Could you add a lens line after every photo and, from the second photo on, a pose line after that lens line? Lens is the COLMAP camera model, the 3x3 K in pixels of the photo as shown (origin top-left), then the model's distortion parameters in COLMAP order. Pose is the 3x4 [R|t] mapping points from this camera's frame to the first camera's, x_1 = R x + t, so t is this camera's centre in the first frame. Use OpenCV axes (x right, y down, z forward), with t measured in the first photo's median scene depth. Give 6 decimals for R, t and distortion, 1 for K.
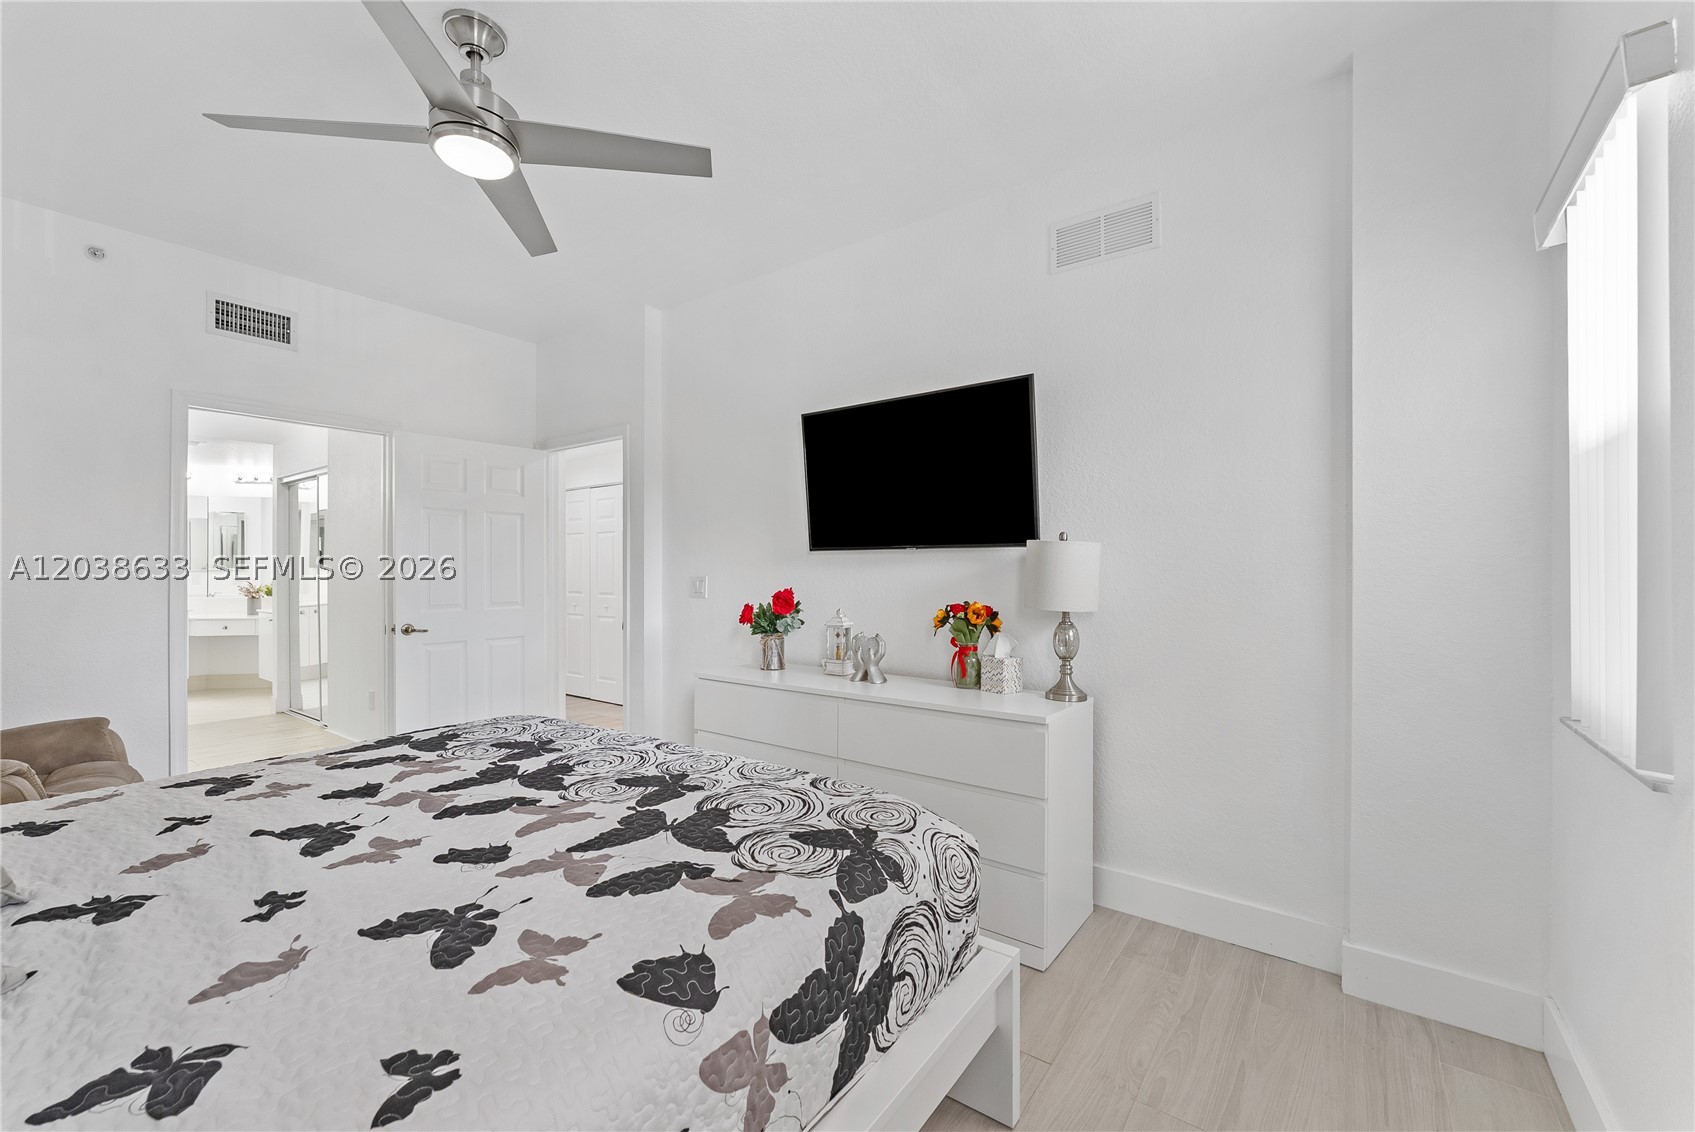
lens RADIAL K [[679.8, 0, 851.5], [0, 679.8, 572.5], [0, 0, 1]] dist [-0.000388, 0.000049]
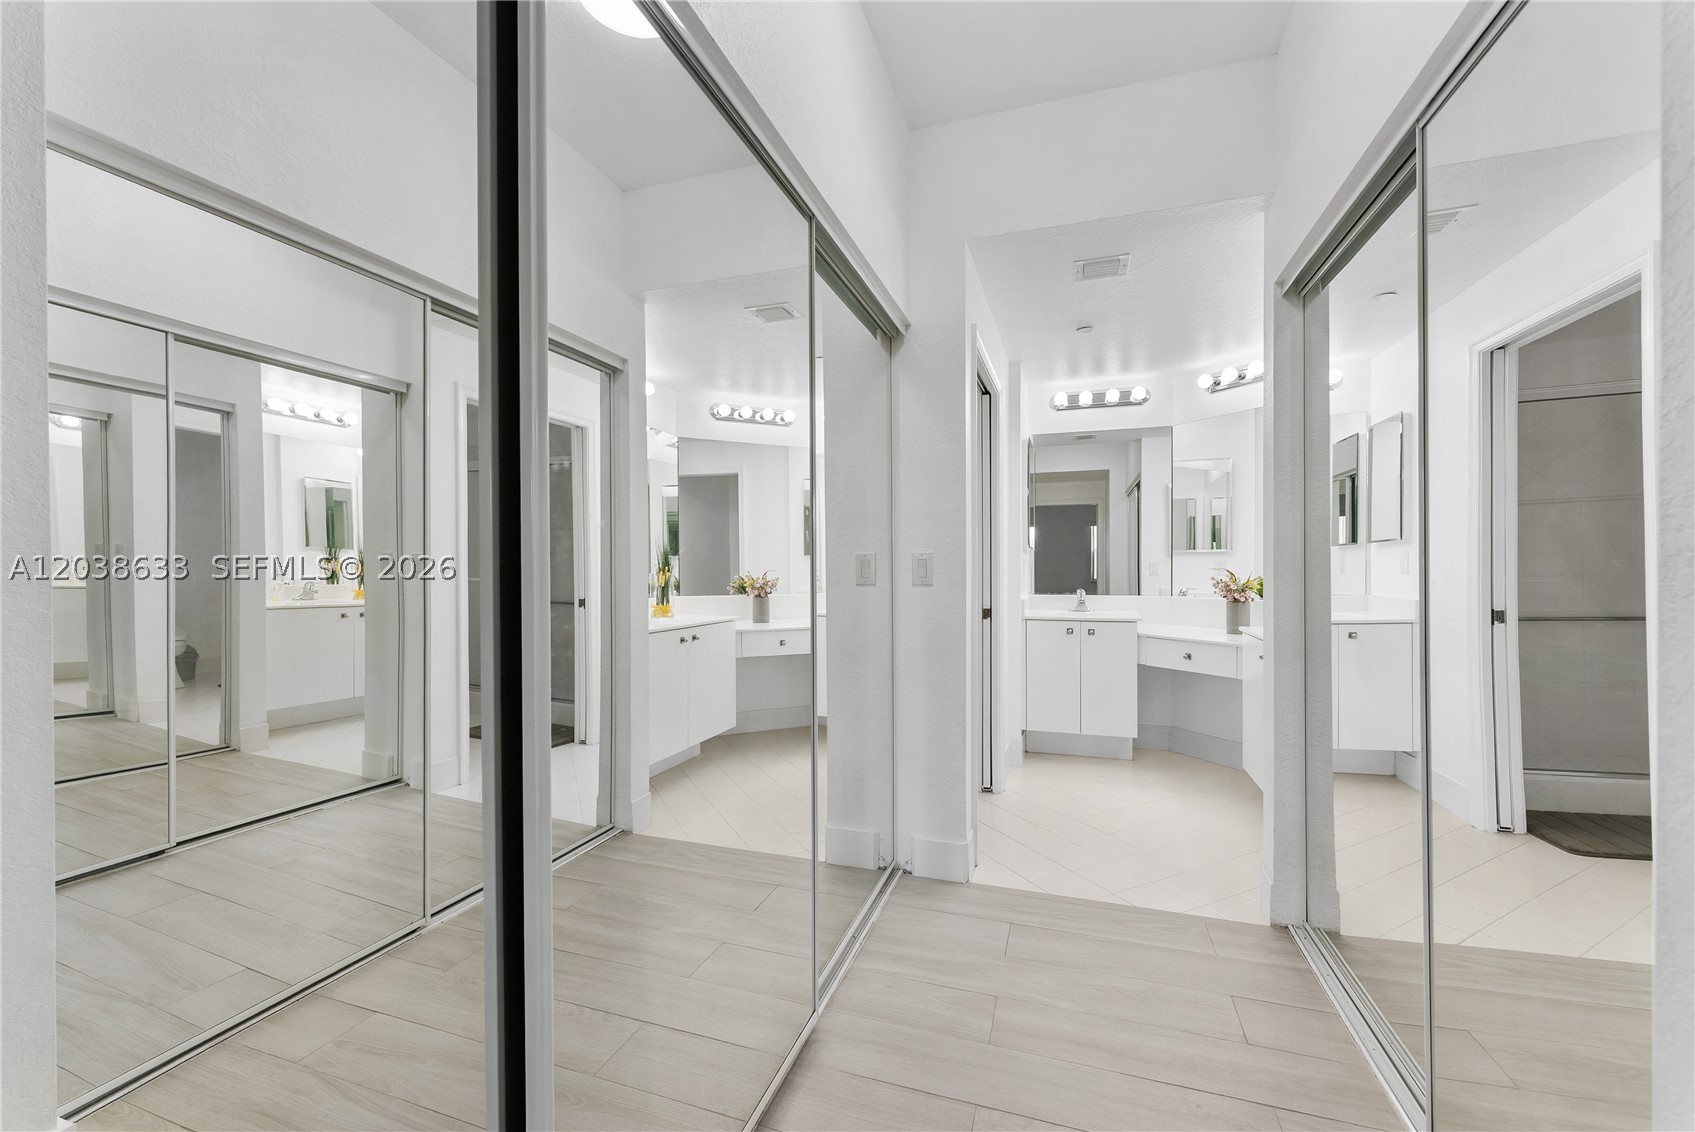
lens RADIAL K [[679.8, 0, 851.7], [0, 679.8, 569.3], [0, 0, 1]] dist [-0.000388, 0.000049]
pose [[0.304597, 0.003041, -0.952476, -0.454217], [0.006892, 0.999962, 0.005397, 0.006602], [0.952456, -0.008208, 0.304565, 0.539861]]
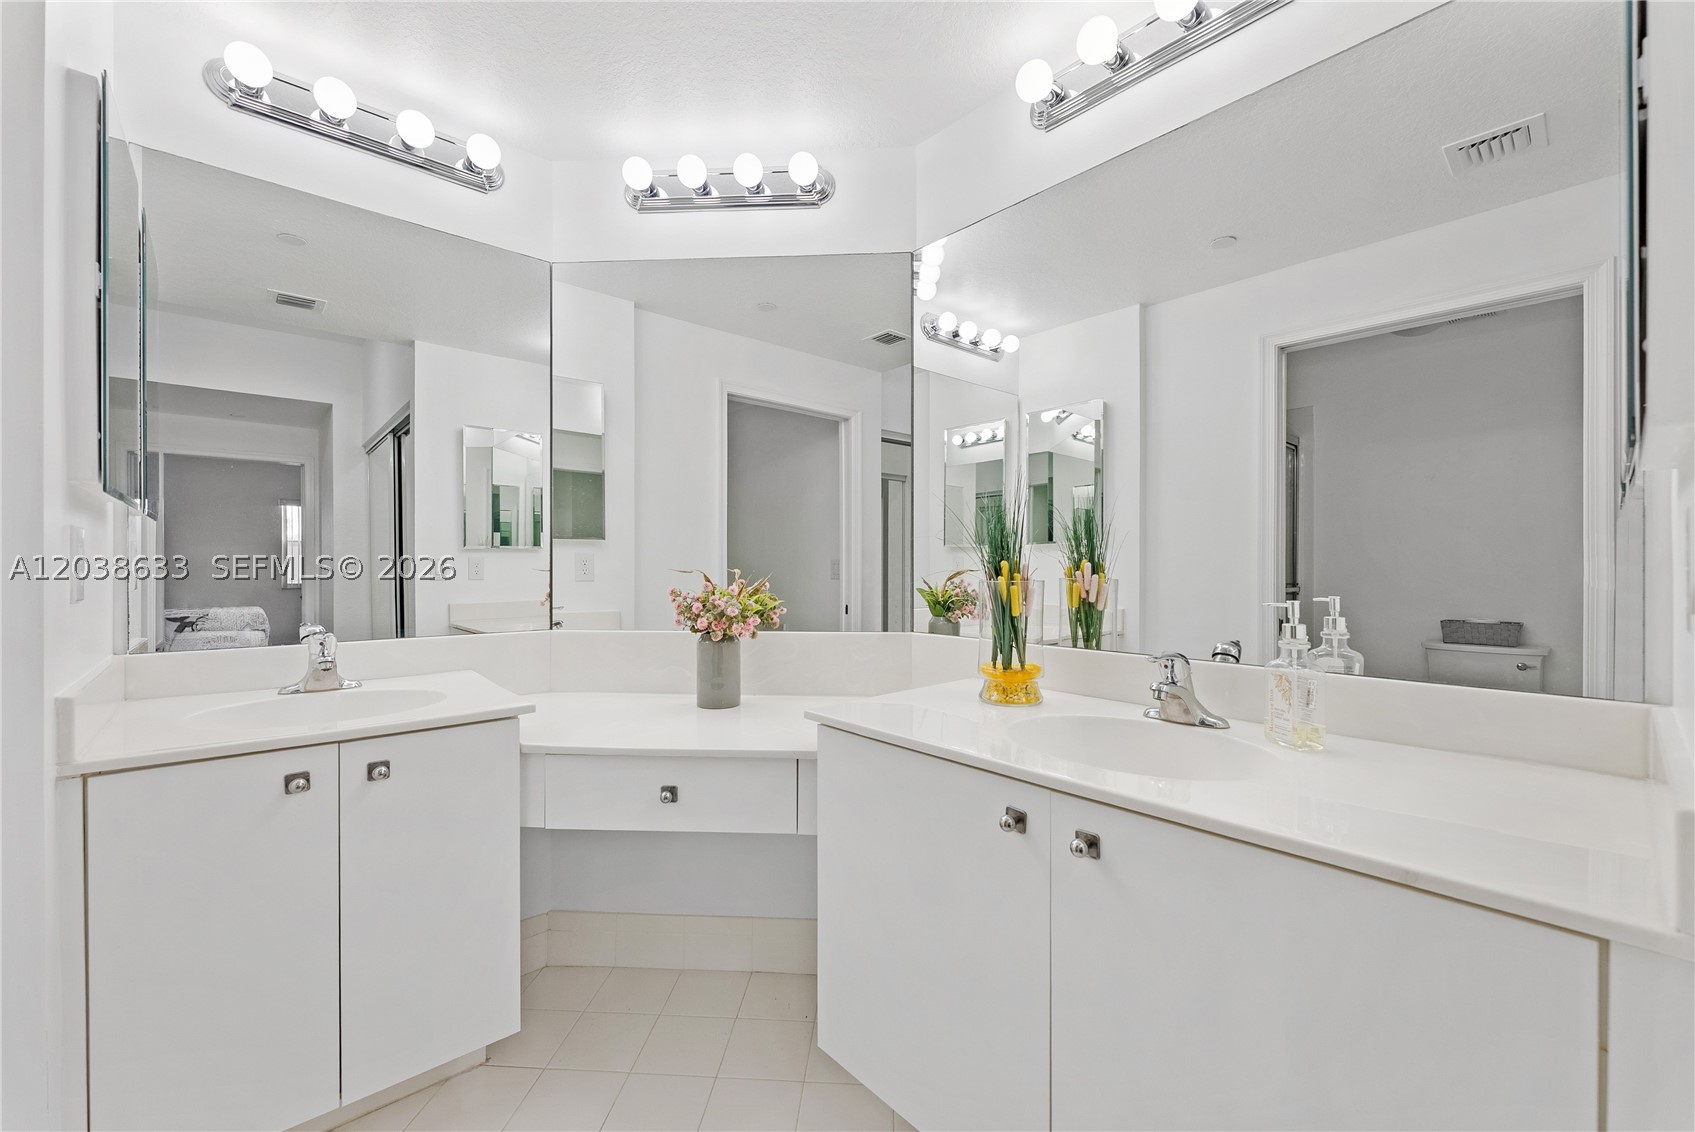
lens RADIAL K [[679.8, 0, 843.7], [0, 679.8, 567.2], [0, 0, 1]] dist [-0.000388, 0.000049]
pose [[0.976456, 0.000884, -0.215715, -0.753521], [0.000509, 0.999979, 0.006404, 0.007825], [0.215716, -0.006363, 0.976435, 0.739390]]
